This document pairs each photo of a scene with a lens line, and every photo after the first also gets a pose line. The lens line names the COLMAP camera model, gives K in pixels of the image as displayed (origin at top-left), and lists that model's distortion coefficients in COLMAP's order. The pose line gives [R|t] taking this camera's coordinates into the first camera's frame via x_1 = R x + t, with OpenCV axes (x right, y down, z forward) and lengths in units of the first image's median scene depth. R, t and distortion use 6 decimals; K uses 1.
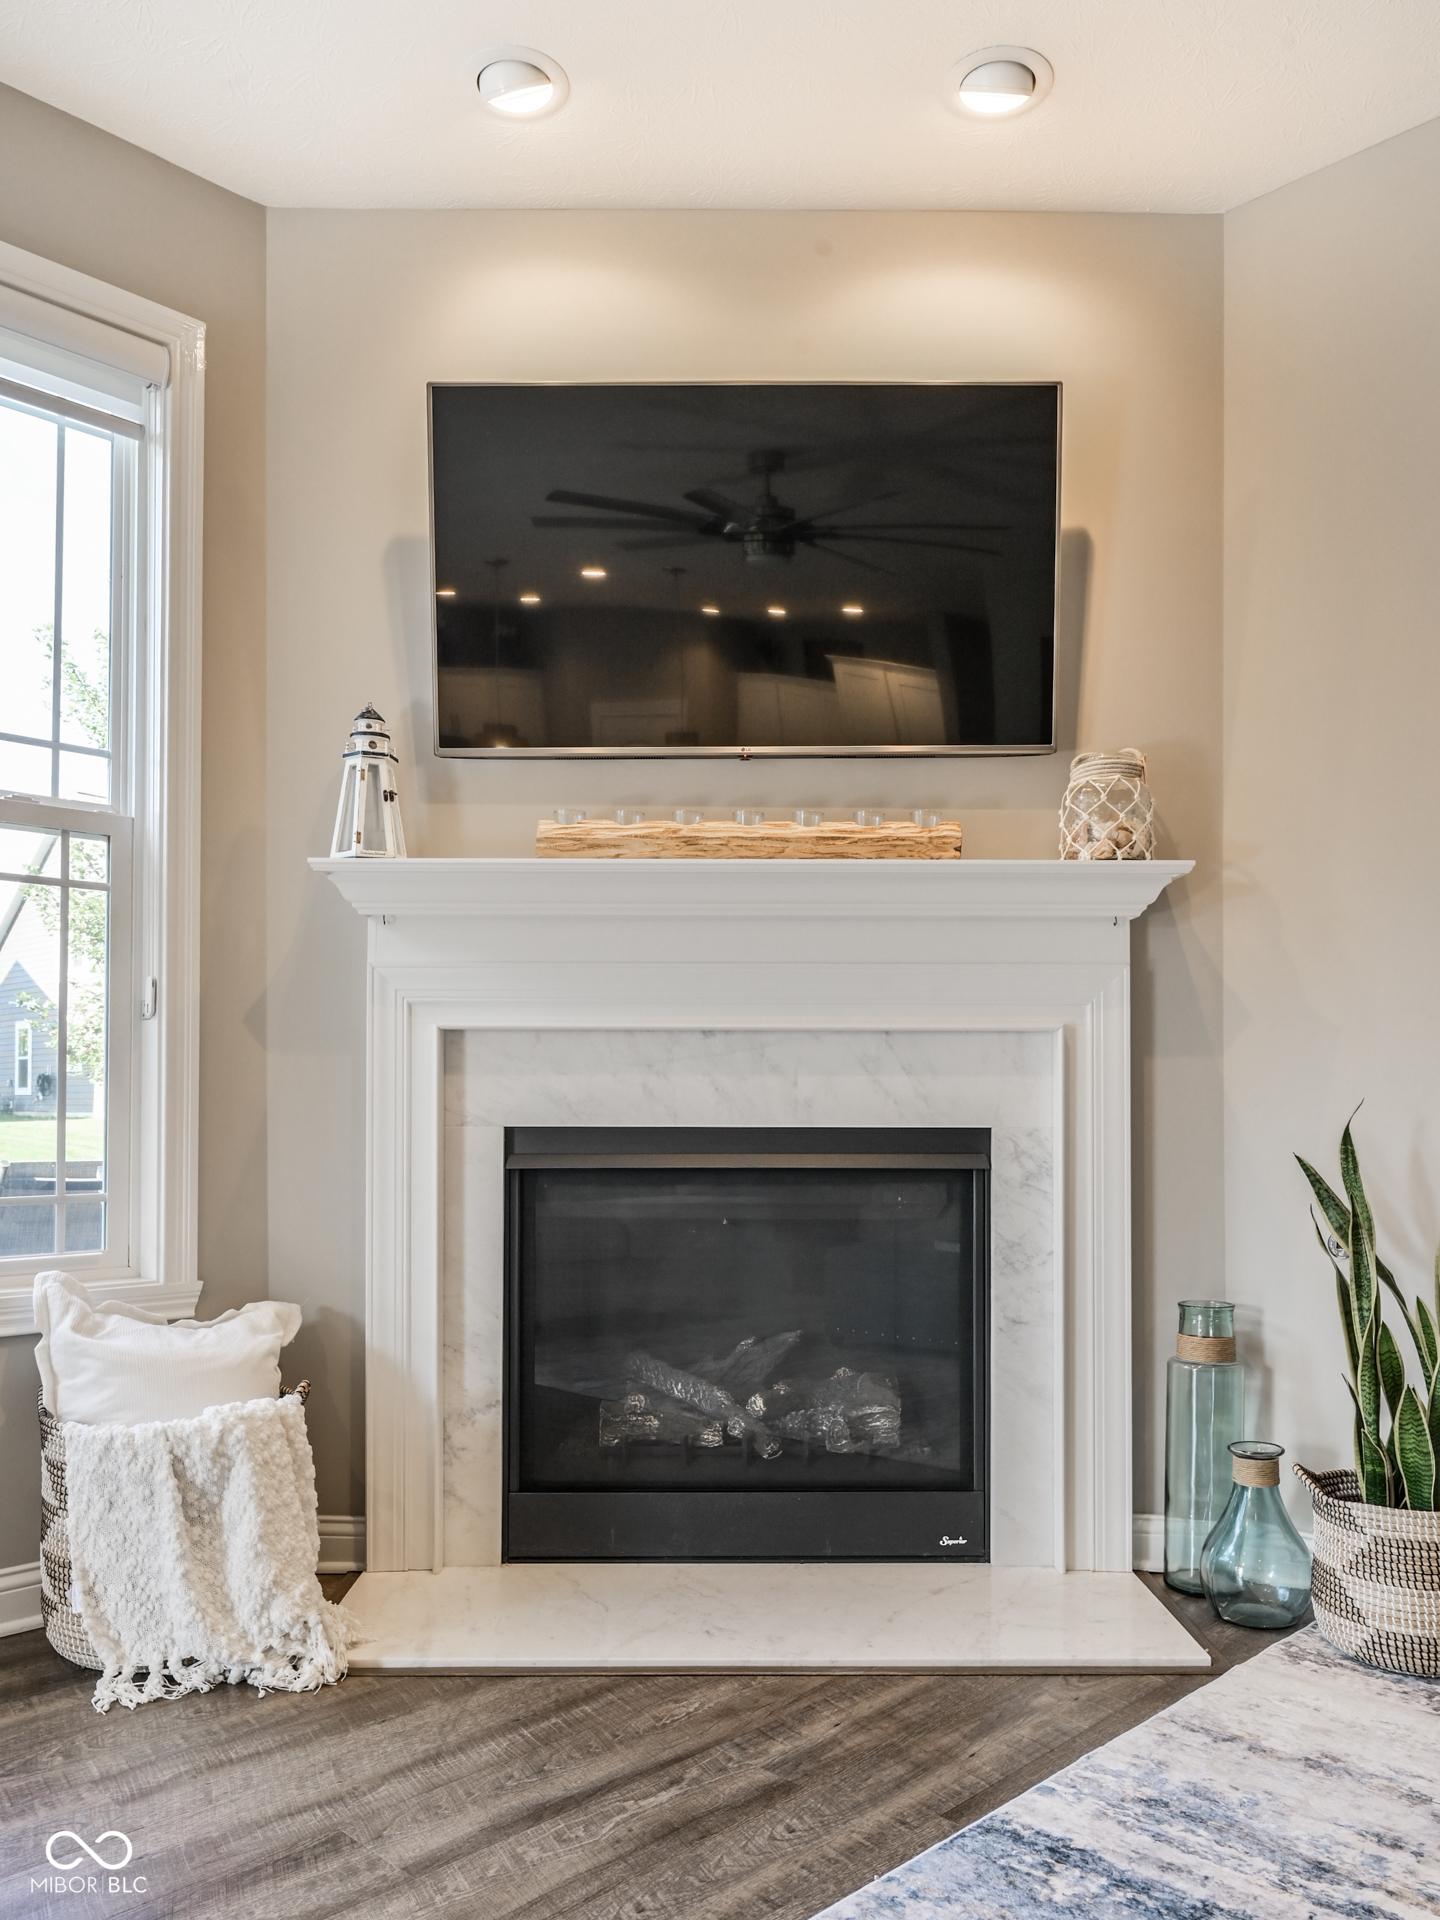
lens RADIAL K [[1459.9, 0, 709.6], [0, 1459.9, 1074.0], [0, 0, 1]] dist [-0.008636, 0.000974]
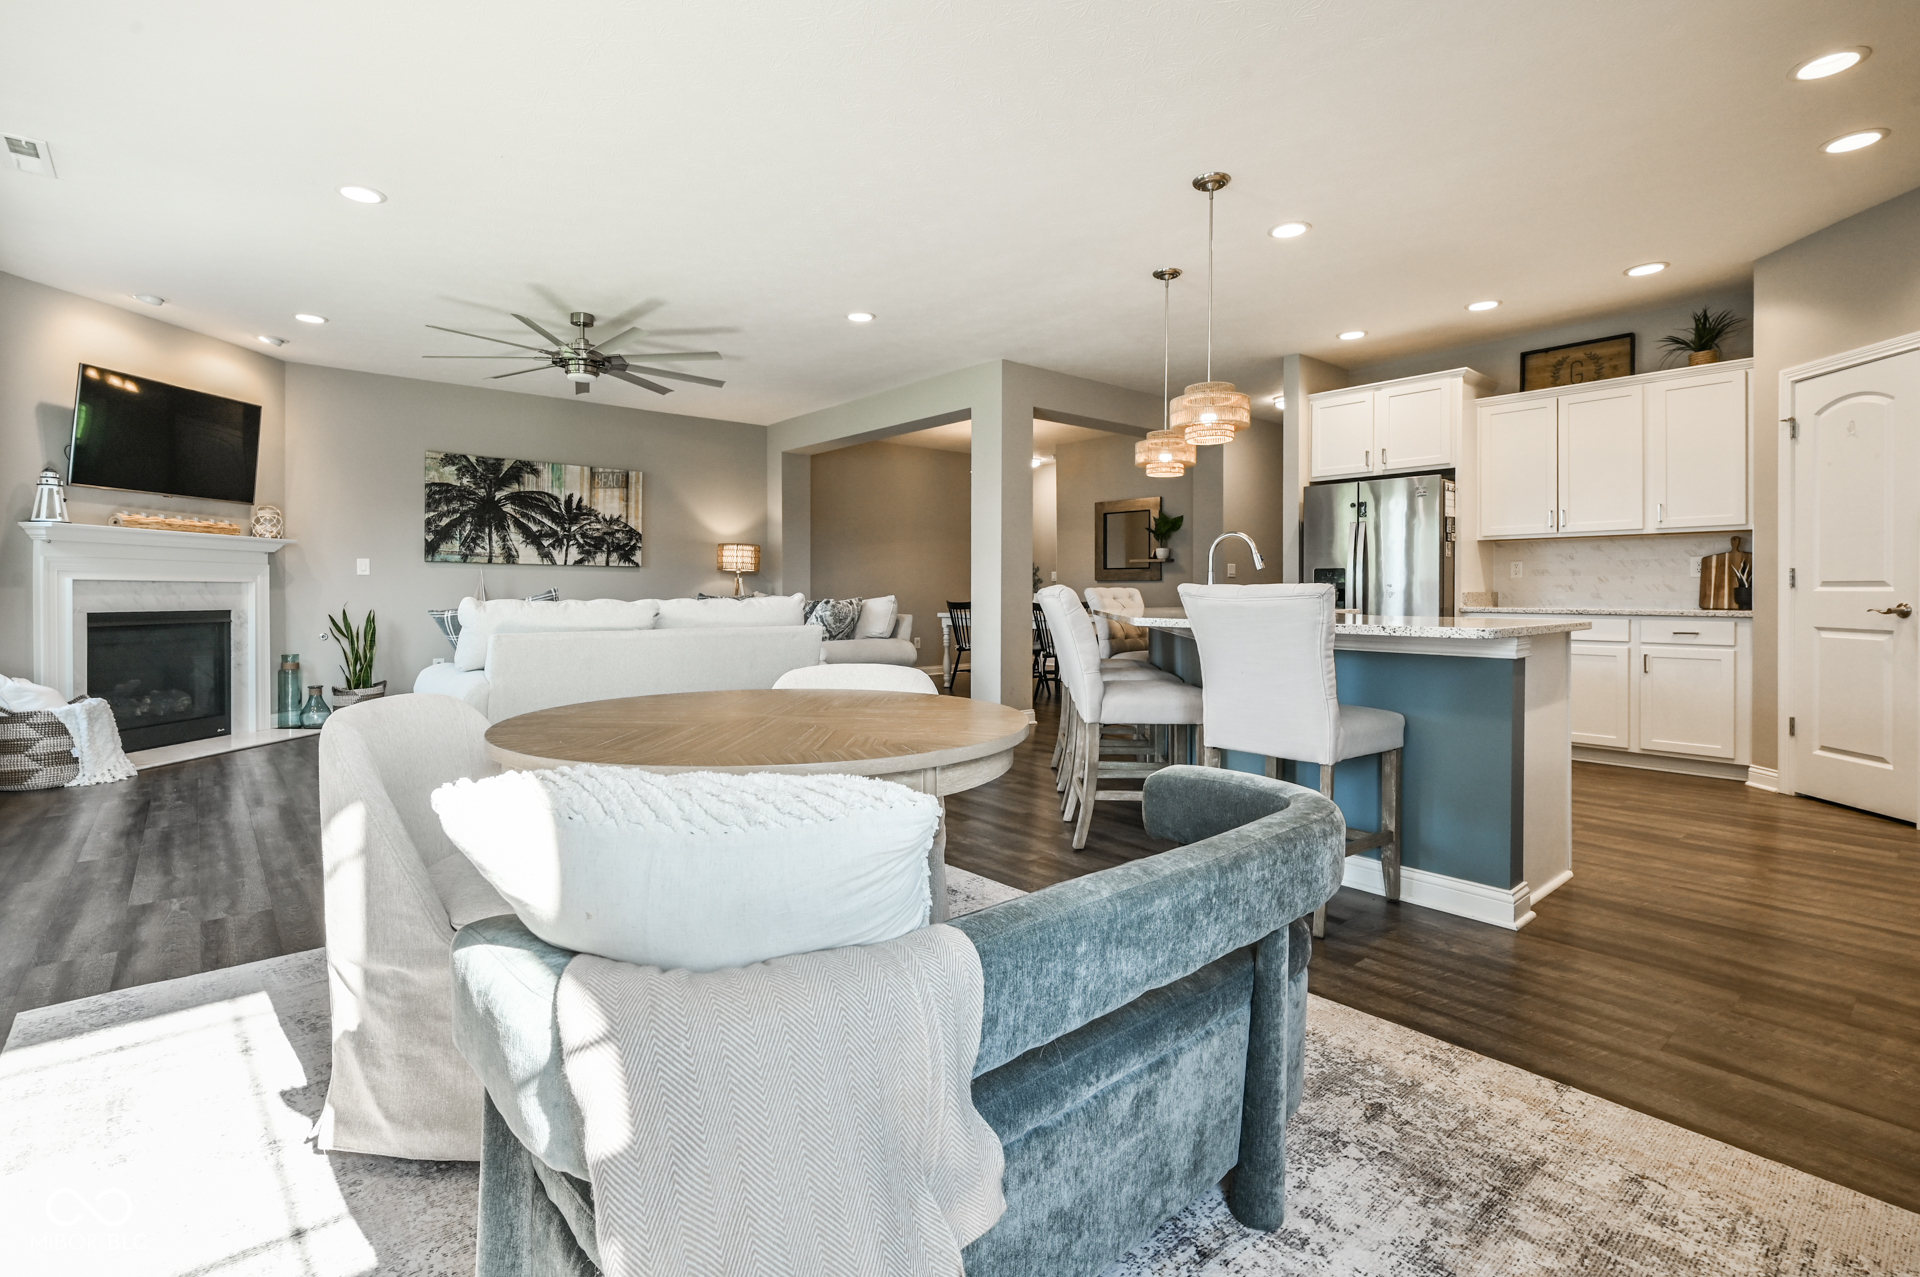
lens RADIAL K [[891.9, 0, 945.9], [0, 891.9, 593.3], [0, 0, 1]] dist [0.010022, -0.005007]
pose [[0.082886, -0.002523, 0.996556, -1.834690], [-0.018424, 0.999822, 0.004064, -0.043386], [-0.996389, -0.018698, 0.082825, -0.893286]]
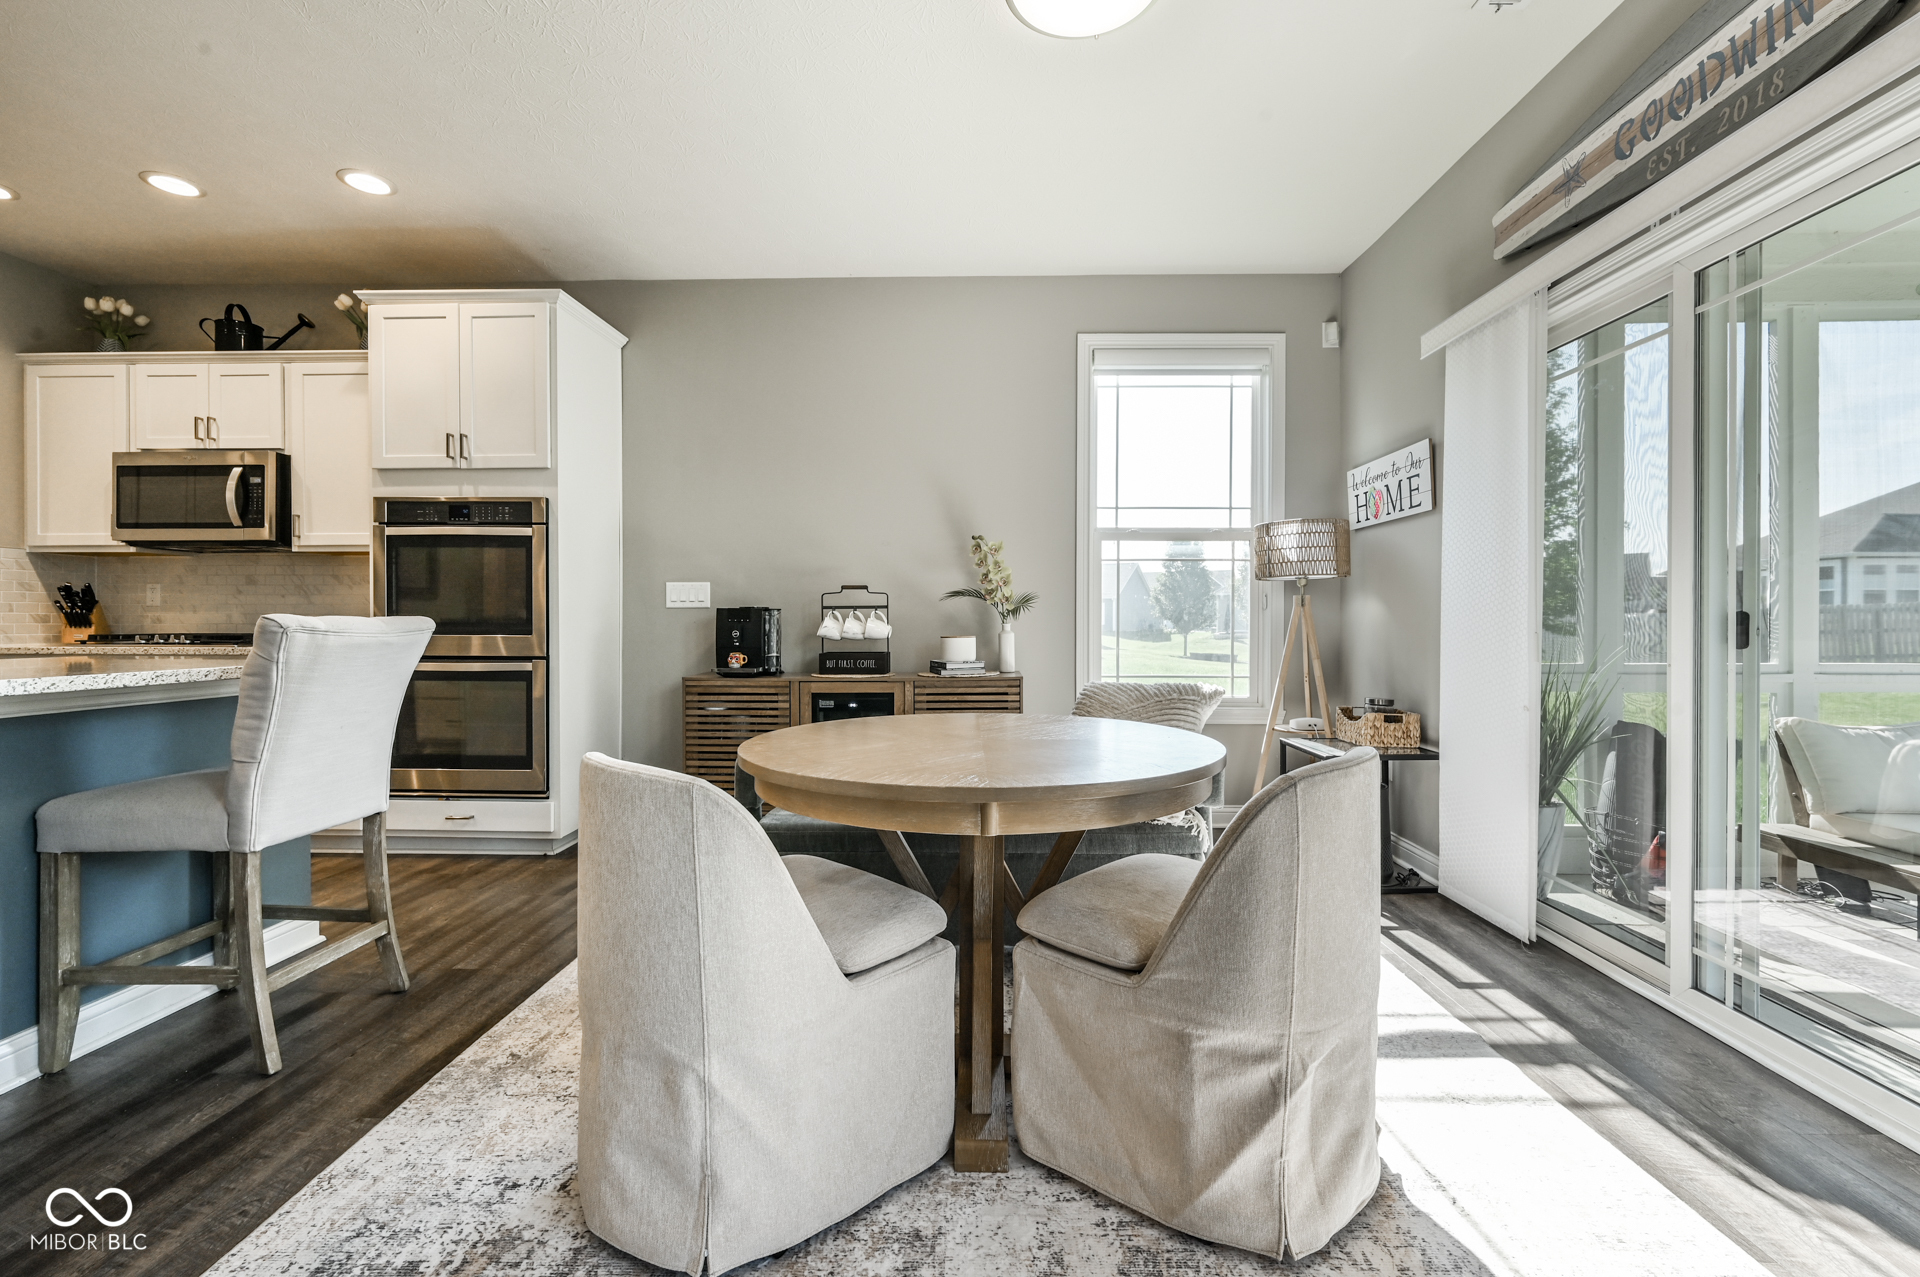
lens RADIAL K [[820.3, 0, 962.6], [0, 820.3, 620.8], [0, 0, 1]] dist [0.005661, -0.002457]
pose [[-0.723771, -0.000539, -0.690040, -0.722168], [0.012551, 0.999824, -0.013945, -0.034472], [0.689926, -0.018754, -0.723637, -0.241144]]
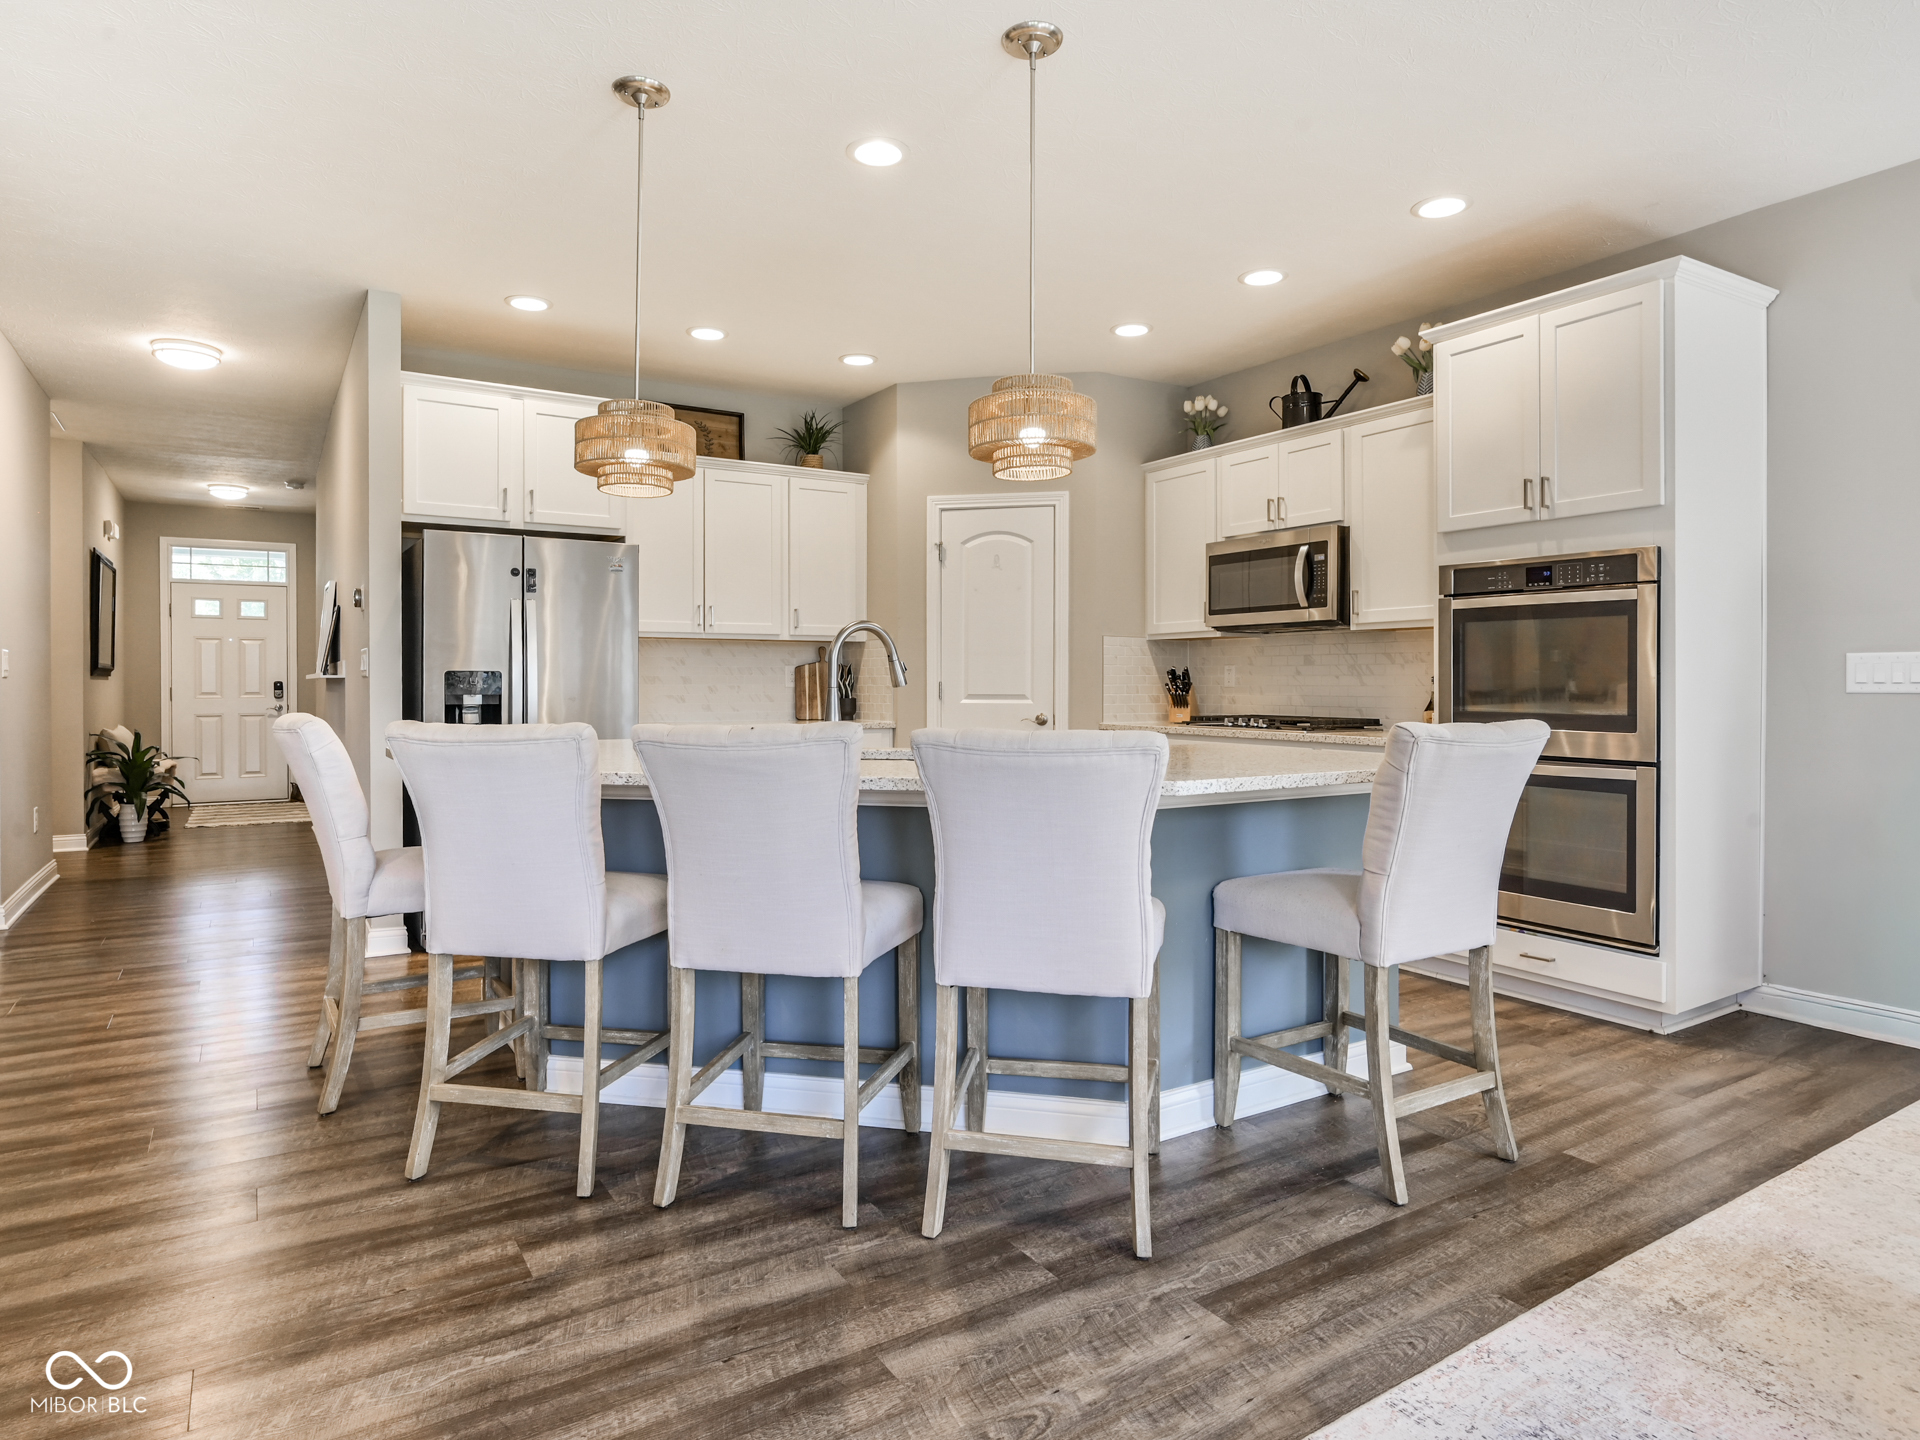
lens RADIAL K [[1104.4, 0, 932.3], [0, 1104.4, 689.9], [0, 0, 1]] dist [-0.005035, -0.001223]
pose [[-0.973436, -0.002334, 0.228949, -0.621746], [-0.005145, 0.999919, -0.011681, -0.068097], [-0.228903, -0.012549, -0.973368, -0.202736]]
